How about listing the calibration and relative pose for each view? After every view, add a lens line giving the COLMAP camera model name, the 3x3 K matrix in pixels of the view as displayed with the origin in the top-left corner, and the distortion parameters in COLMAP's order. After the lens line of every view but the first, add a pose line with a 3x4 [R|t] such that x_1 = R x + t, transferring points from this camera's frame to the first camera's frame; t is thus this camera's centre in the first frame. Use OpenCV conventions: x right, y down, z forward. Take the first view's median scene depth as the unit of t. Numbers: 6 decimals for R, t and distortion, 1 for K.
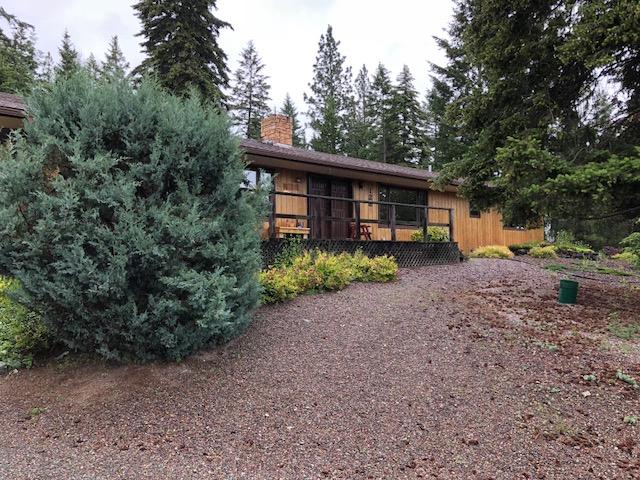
lens RADIAL K [[519.1, 0, 311.2], [0, 519.1, 241.8], [0, 0, 1]] dist [0.104767, -0.101225]
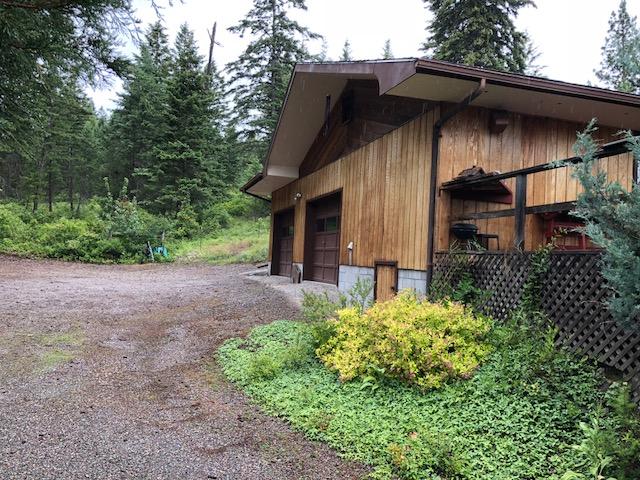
lens RADIAL K [[526.4, 0, 320.0], [0, 526.4, 240.0], [0, 0, 1]] dist [0.039077, -0.008120]
pose [[0.916330, 0.036390, -0.398768, -0.108254], [-0.042832, 0.999056, -0.007254, -0.002427], [0.398127, 0.023727, 0.917023, 0.071069]]
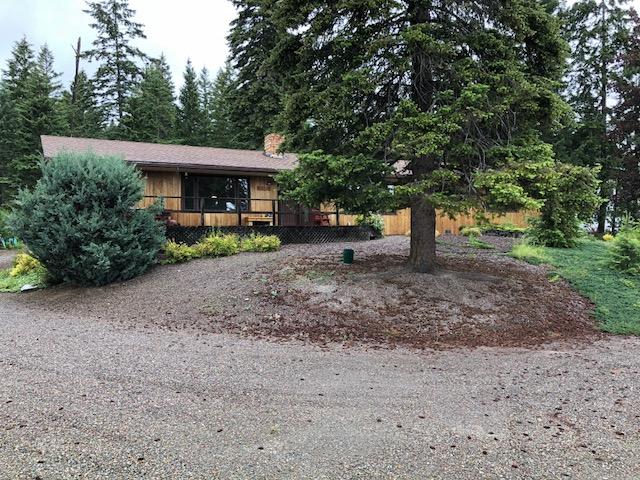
lens RADIAL K [[526.4, 0, 320.0], [0, 526.4, 240.0], [0, 0, 1]] dist [0.039077, -0.008120]
pose [[0.962851, -0.011986, -0.269767, 0.192949], [0.019287, 0.999515, 0.024430, 0.000698], [0.269343, -0.028726, 0.962616, -0.134568]]
